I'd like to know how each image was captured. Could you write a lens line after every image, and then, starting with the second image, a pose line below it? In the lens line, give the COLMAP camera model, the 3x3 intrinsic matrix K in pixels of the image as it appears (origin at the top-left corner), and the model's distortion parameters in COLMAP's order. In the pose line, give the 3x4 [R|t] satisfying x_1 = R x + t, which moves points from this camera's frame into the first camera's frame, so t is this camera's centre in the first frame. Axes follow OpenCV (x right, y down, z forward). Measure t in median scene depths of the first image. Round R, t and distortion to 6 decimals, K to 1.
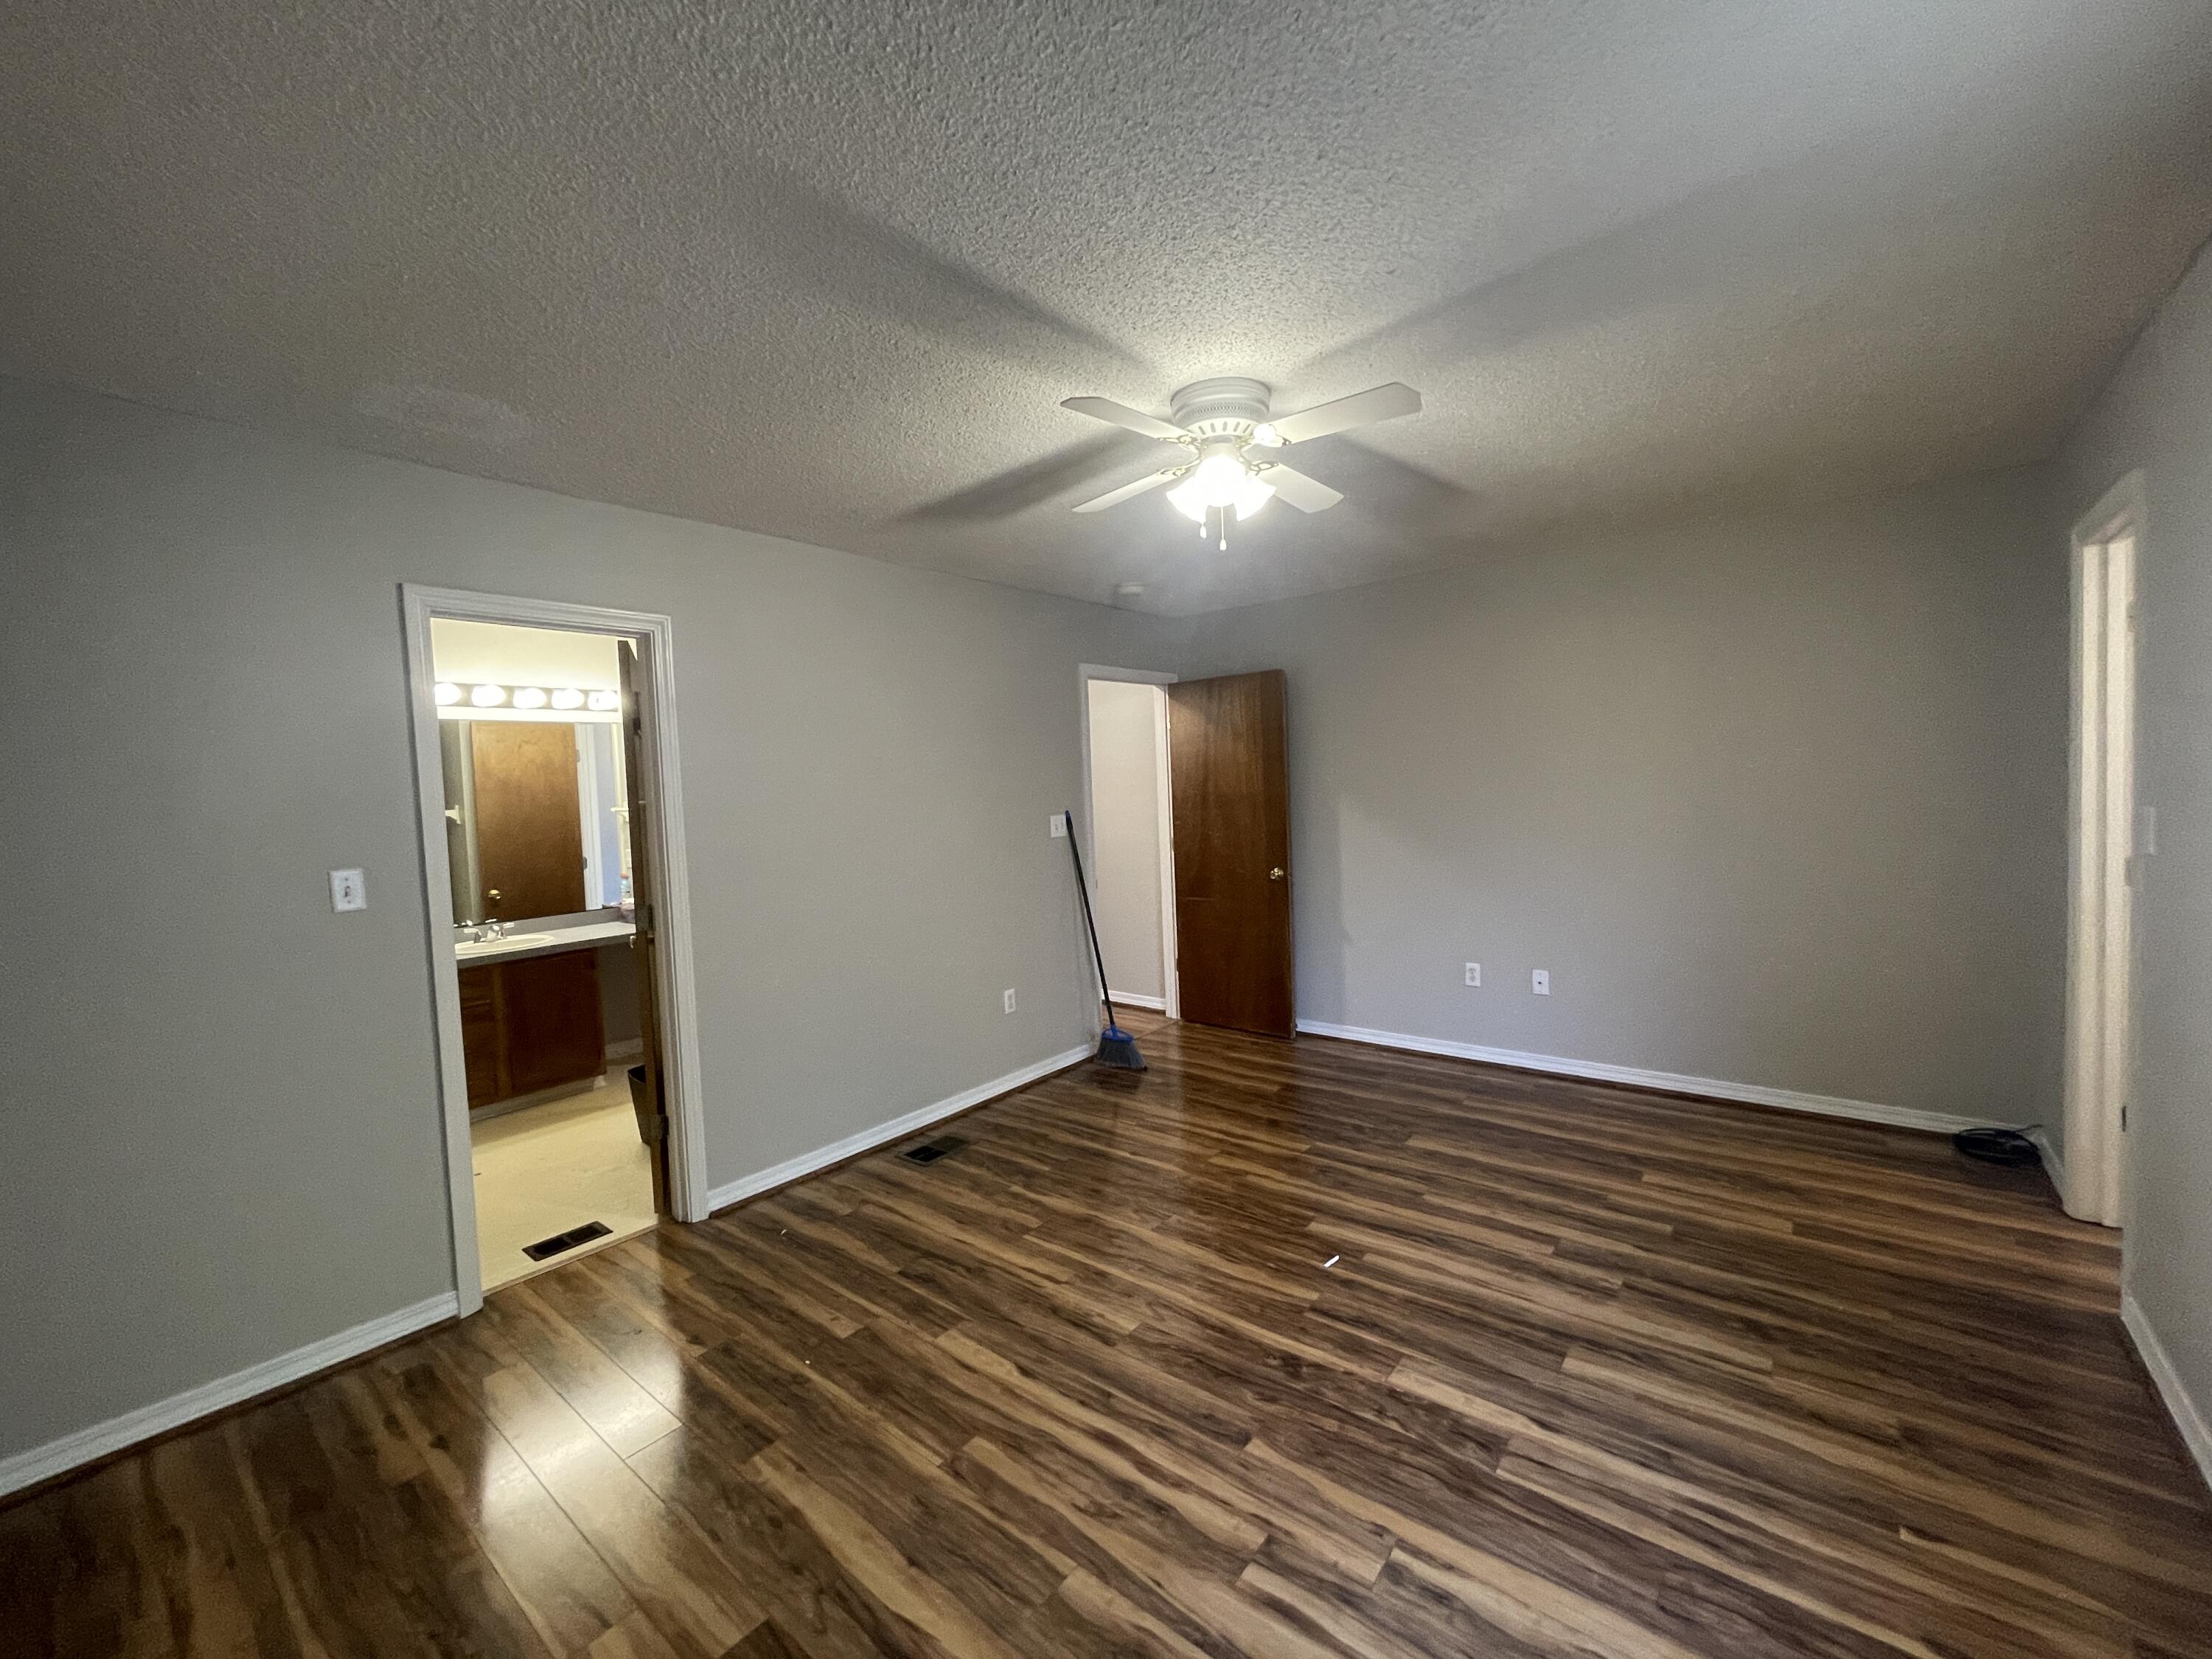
lens RADIAL K [[894.6, 0, 1106.0], [0, 894.6, 829.5], [0, 0, 1]] dist [-0.000445, -0.000004]
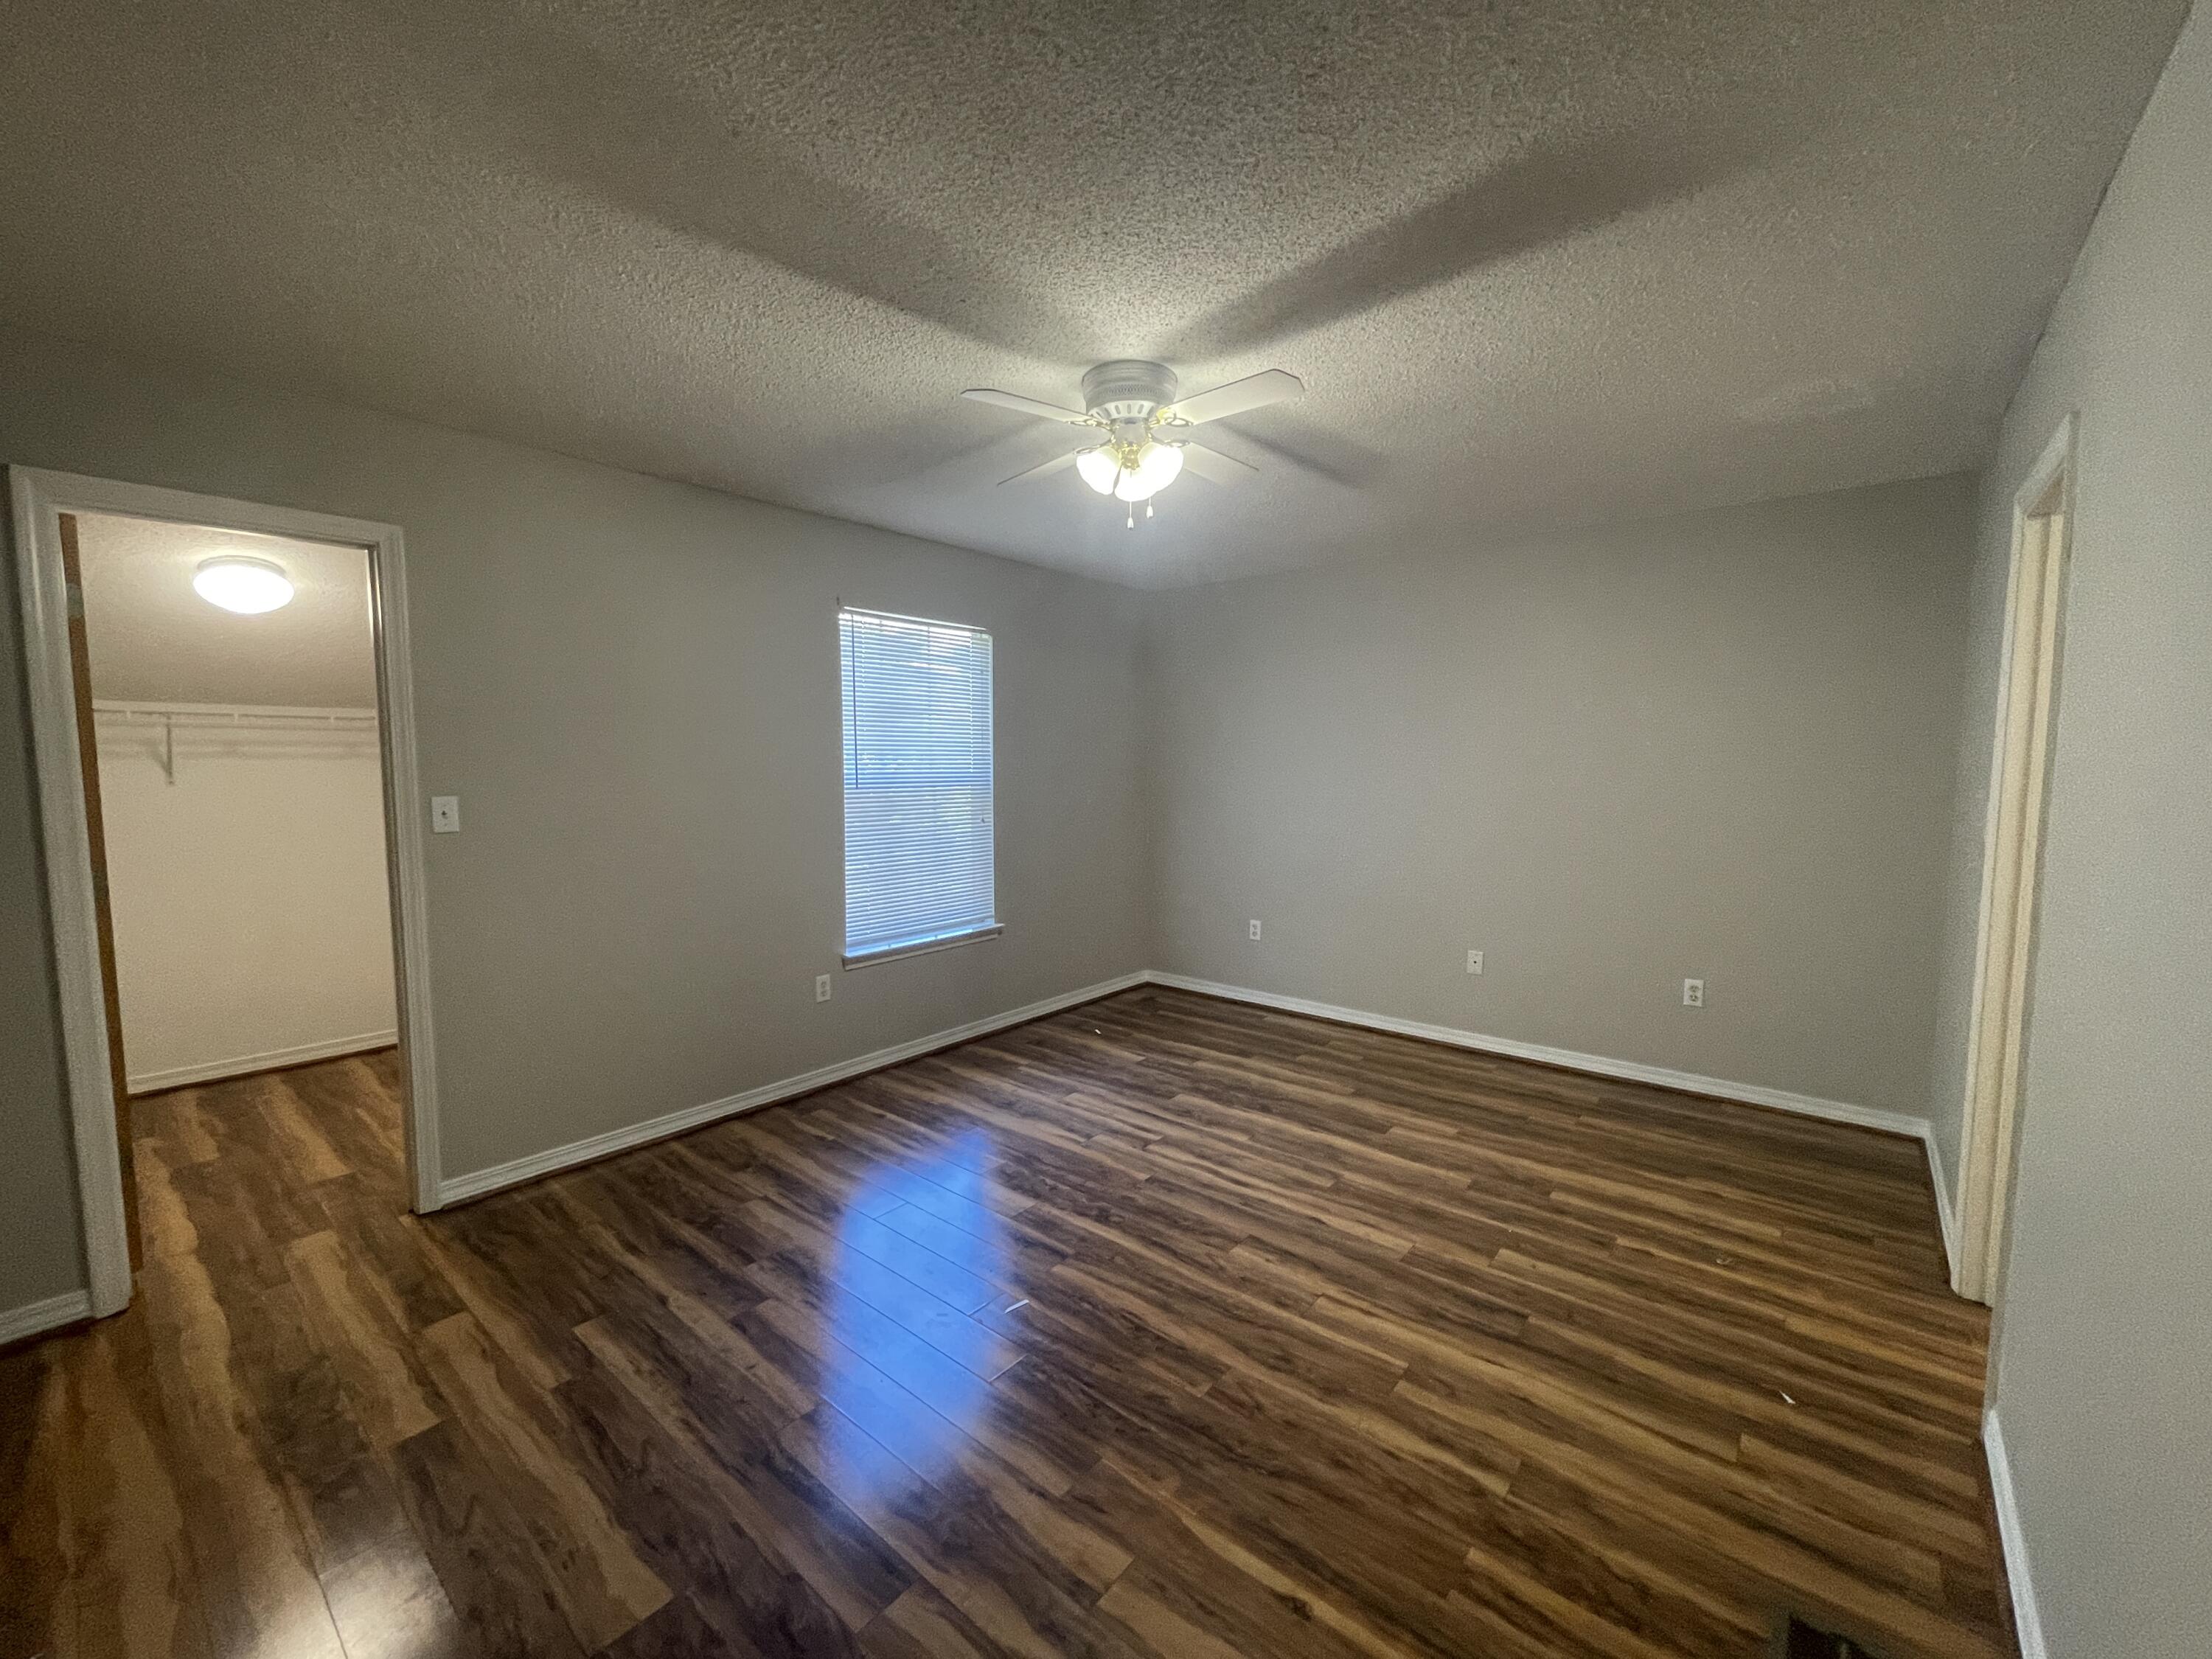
lens RADIAL K [[908.0, 0, 1106.0], [0, 908.0, 829.5], [0, 0, 1]] dist [-0.002096, -0.000306]
pose [[-0.999168, 0.037656, 0.015670, 0.138957], [0.039392, 0.990542, 0.131434, -0.090987], [-0.010572, 0.131942, -0.991201, 1.873661]]
